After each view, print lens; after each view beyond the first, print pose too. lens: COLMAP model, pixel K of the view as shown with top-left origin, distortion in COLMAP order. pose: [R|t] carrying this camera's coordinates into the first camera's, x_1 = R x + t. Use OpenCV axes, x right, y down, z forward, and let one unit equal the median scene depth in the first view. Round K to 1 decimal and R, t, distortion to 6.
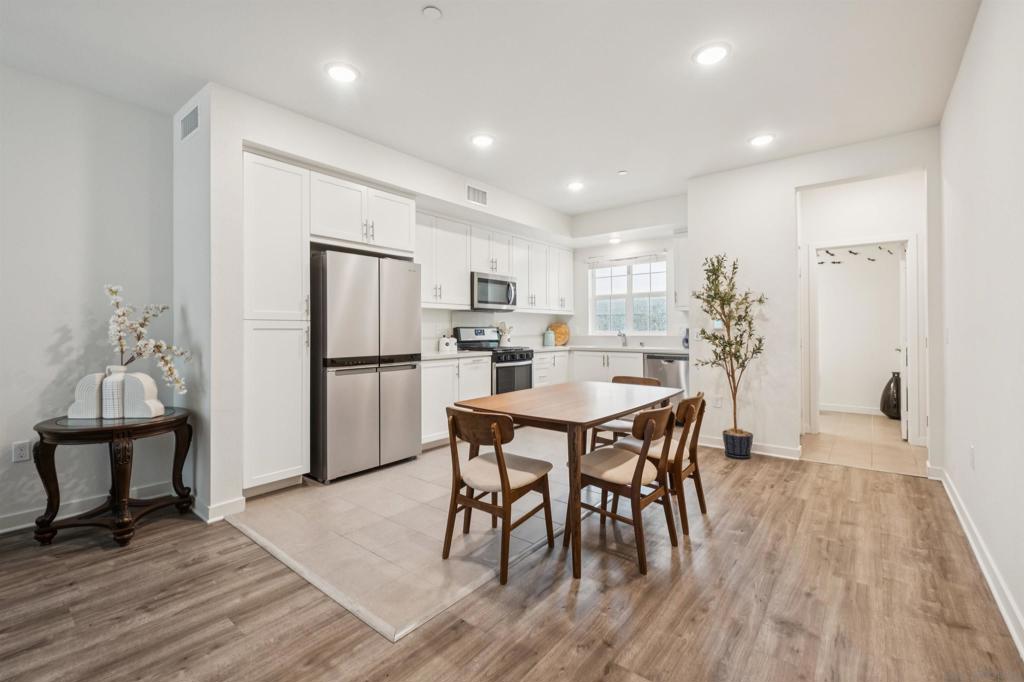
lens RADIAL K [[447.0, 0, 497.6], [0, 447.0, 326.4], [0, 0, 1]] dist [0.002427, -0.004021]
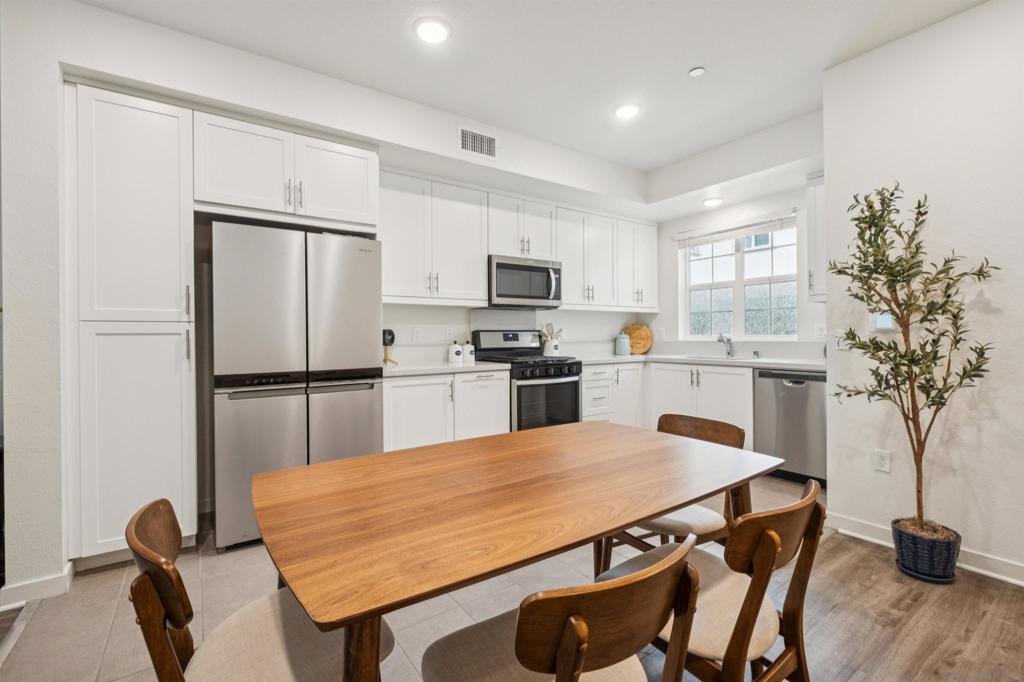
lens RADIAL K [[447.0, 0, 501.1], [0, 447.0, 337.6], [0, 0, 1]] dist [0.002427, -0.004021]
pose [[0.962446, -0.003059, -0.271455, 0.205479], [0.007277, 0.999868, 0.014534, 0.004396], [0.271375, -0.015963, 0.962341, 0.373833]]
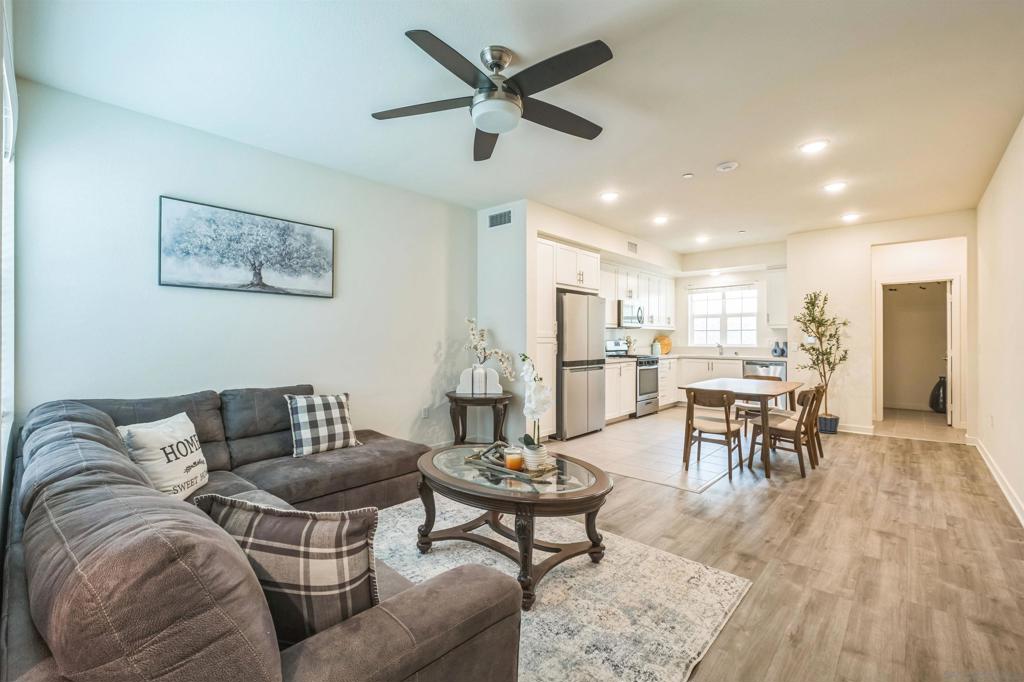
lens RADIAL K [[447.0, 0, 495.6], [0, 447.0, 336.1], [0, 0, 1]] dist [0.002427, -0.004021]
pose [[0.998546, 0.004570, -0.053720, -0.459053], [-0.004366, 0.999983, 0.003915, -0.018882], [0.053737, -0.003675, 0.998548, -0.496133]]
